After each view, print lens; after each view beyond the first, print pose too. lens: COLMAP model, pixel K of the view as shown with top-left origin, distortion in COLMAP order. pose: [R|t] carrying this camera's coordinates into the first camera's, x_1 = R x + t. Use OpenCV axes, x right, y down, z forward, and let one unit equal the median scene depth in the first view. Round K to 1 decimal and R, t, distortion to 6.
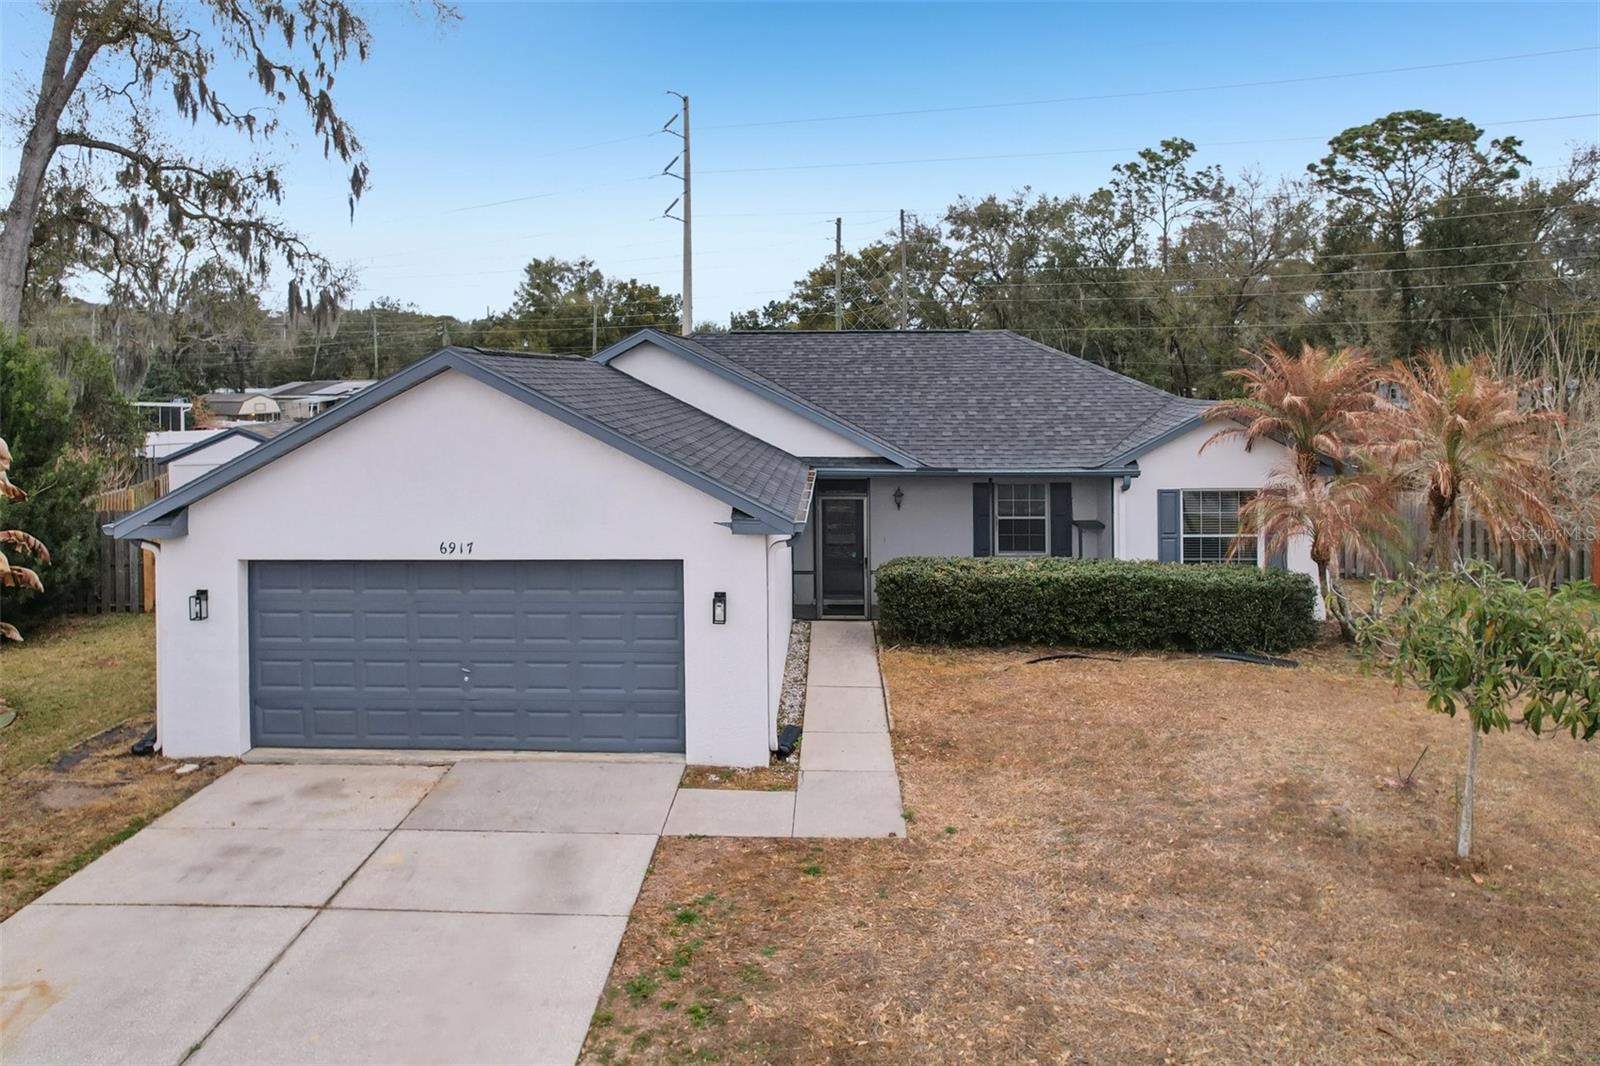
lens RADIAL K [[1057.4, 0, 805.4], [0, 1057.4, 498.7], [0, 0, 1]] dist [-0.082073, 0.068771]
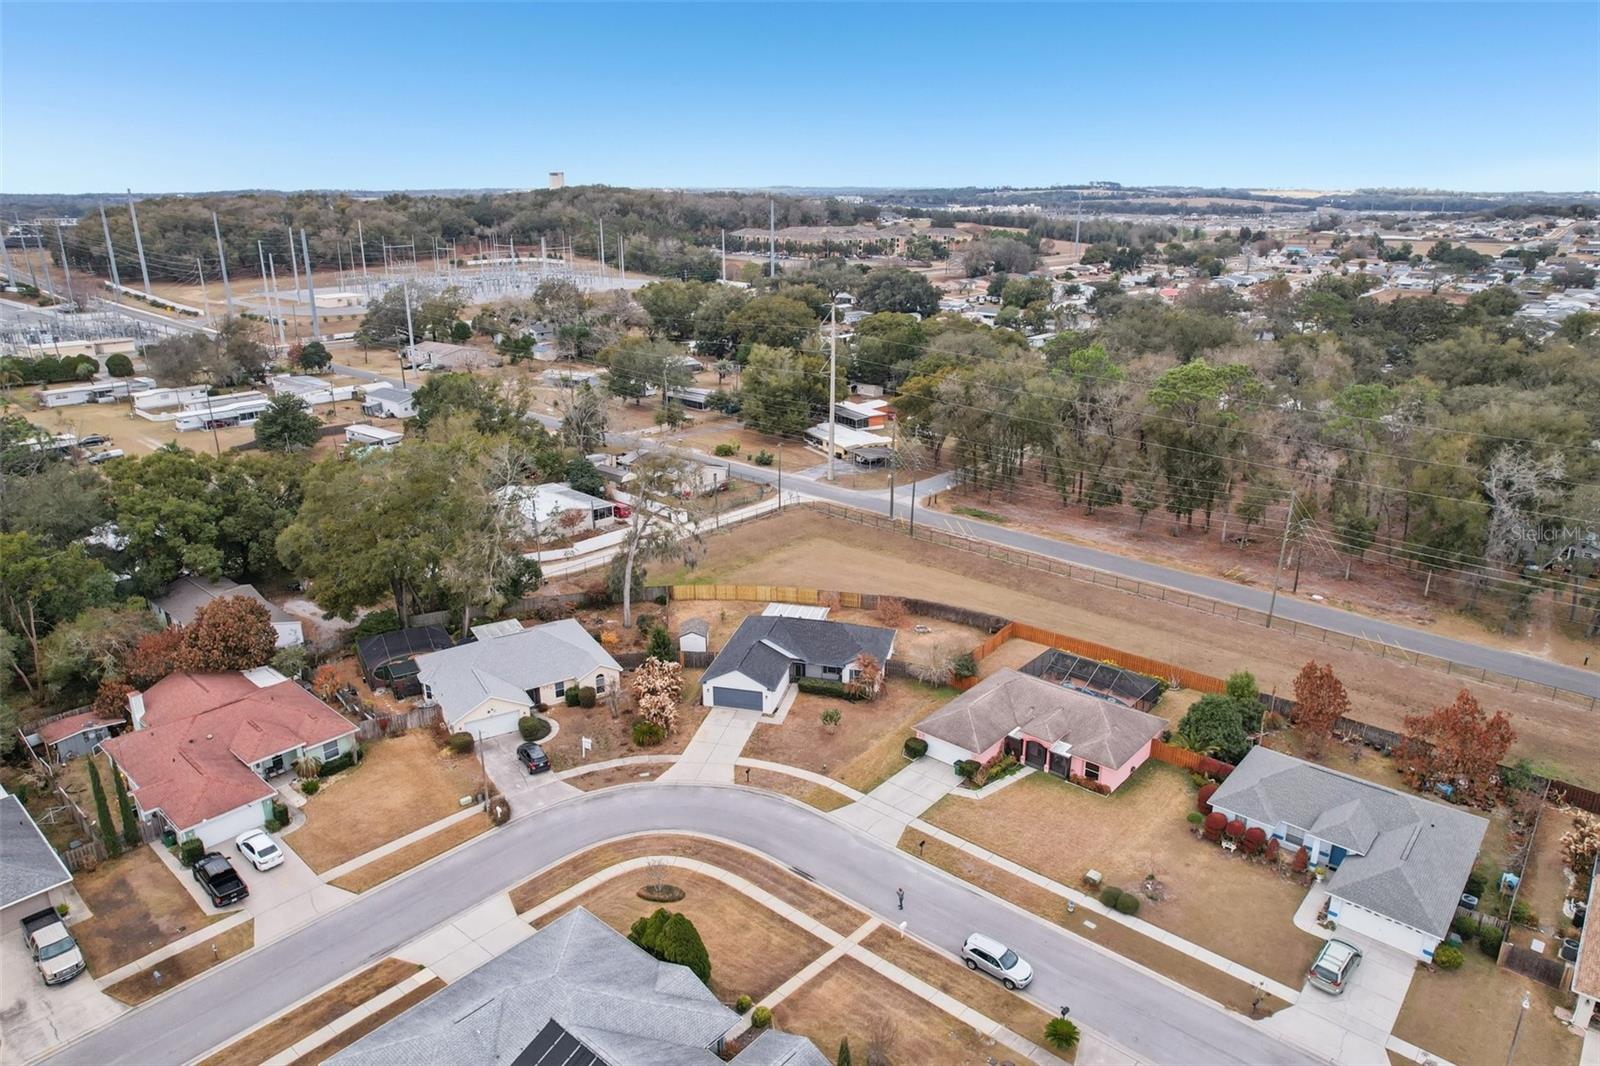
lens RADIAL K [[985.2, 0, 798.1], [0, 985.2, 567.2], [0, 0, 1]] dist [-0.048659, 0.000237]
pose [[0.976496, 0.077822, -0.200997, 1.121722], [-0.027655, 0.970072, 0.241239, -1.889315], [0.213755, -0.230010, 0.949423, -4.185070]]
